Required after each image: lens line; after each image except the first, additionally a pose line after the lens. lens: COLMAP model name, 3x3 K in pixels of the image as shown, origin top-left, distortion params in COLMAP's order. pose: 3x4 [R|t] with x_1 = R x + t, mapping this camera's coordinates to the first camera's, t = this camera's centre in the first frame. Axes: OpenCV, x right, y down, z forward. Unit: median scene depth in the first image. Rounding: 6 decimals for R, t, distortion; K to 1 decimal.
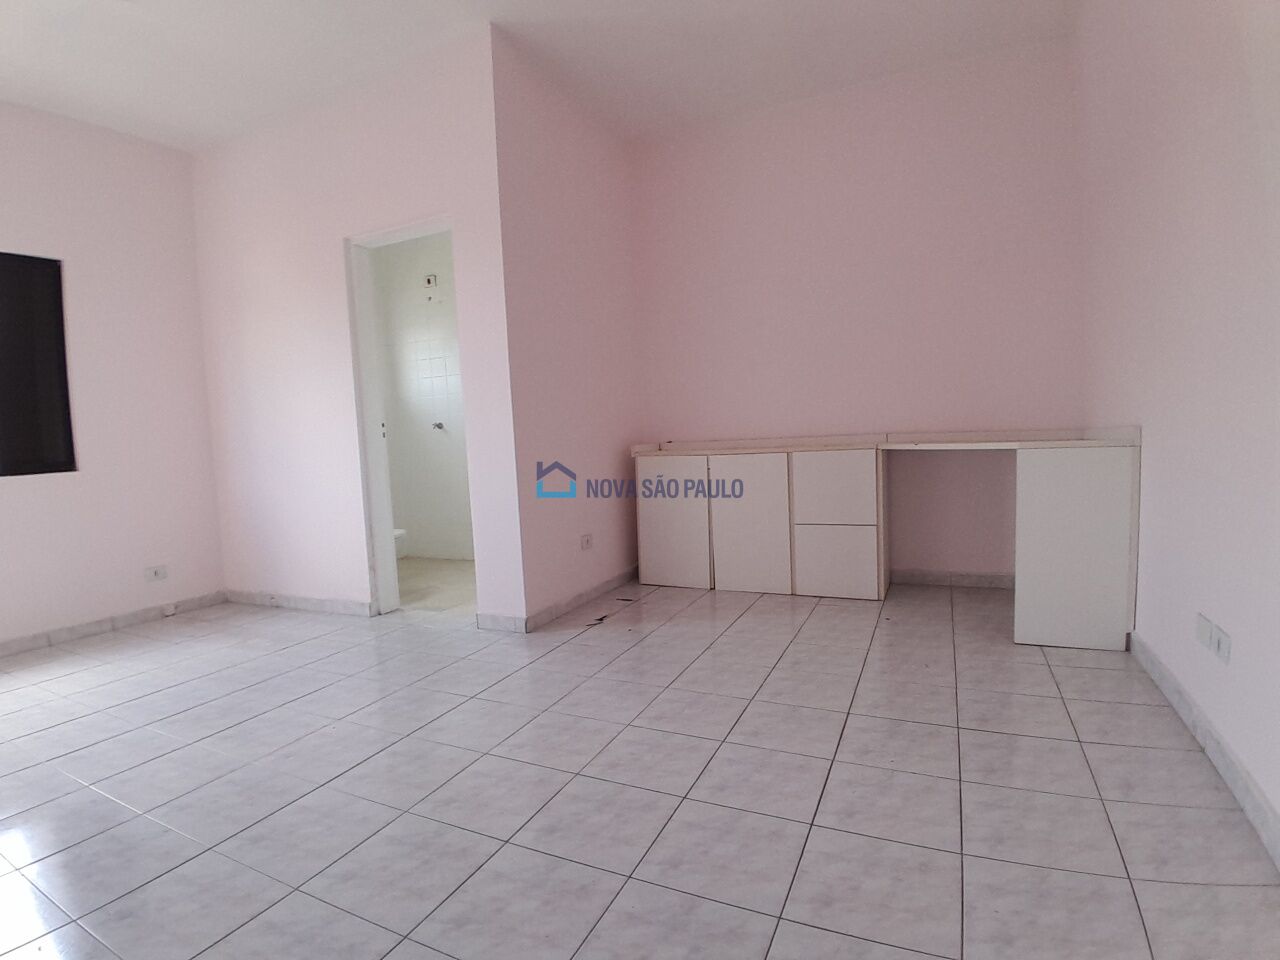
lens RADIAL K [[645.0, 0, 640.0], [0, 645.0, 480.0], [0, 0, 1]] dist [0.001795, -0.047262]
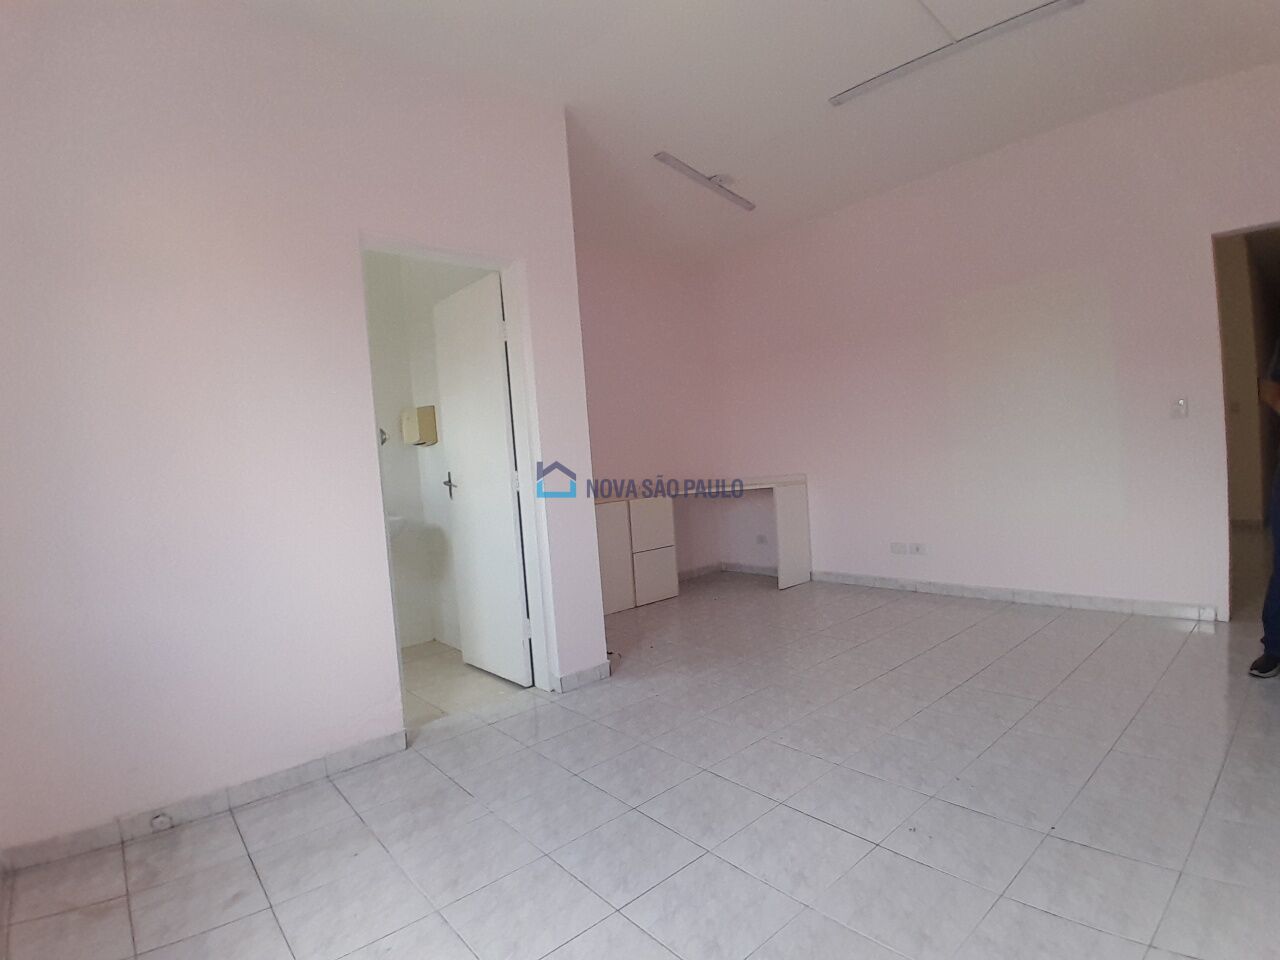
lens RADIAL K [[645.0, 0, 640.0], [0, 645.0, 480.0], [0, 0, 1]] dist [0.001795, -0.047262]
pose [[0.395523, -0.010957, 0.918391, -1.016051], [0.115405, 0.992597, -0.037859, -0.031434], [-0.911177, 0.120961, 0.393860, 0.455379]]
